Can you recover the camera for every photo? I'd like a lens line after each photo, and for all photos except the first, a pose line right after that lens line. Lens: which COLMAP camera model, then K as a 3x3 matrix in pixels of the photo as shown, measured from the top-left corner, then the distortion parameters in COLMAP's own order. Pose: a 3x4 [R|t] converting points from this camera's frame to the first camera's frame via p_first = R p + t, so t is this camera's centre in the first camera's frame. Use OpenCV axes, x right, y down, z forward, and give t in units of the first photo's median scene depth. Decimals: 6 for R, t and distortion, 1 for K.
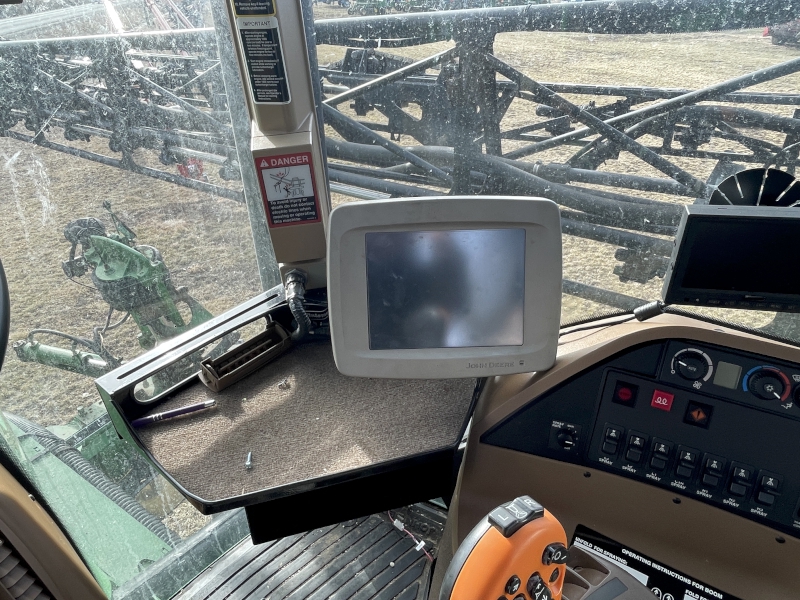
lens RADIAL K [[518.4, 0, 398.1], [0, 518.4, 301.7], [0, 0, 1]] dist [-0.005950, -0.000686]
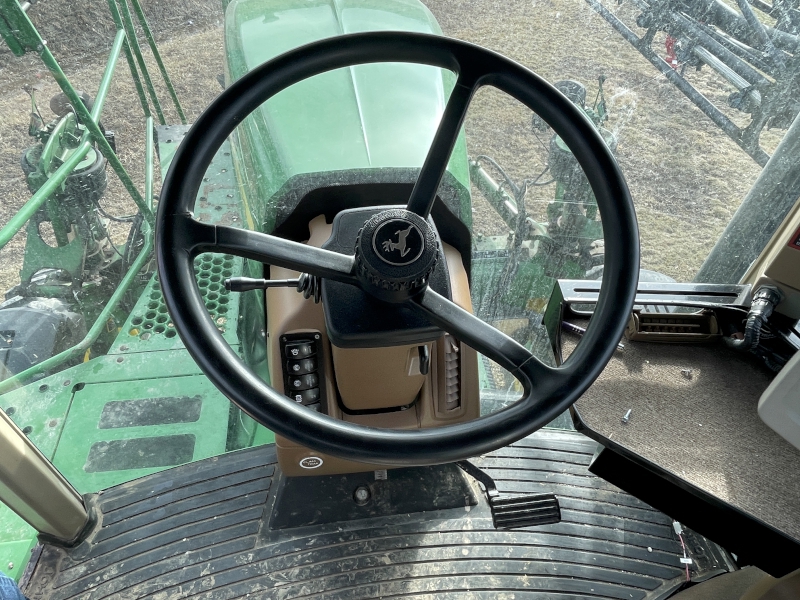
lens RADIAL K [[518.4, 0, 398.4], [0, 518.4, 301.7], [0, 0, 1]] dist [-0.005950, -0.000686]
pose [[0.646332, 0.589896, -0.484021, -0.187348], [-0.455920, 0.807188, 0.374946, -0.088579], [0.611875, -0.021664, 0.790657, -0.195986]]
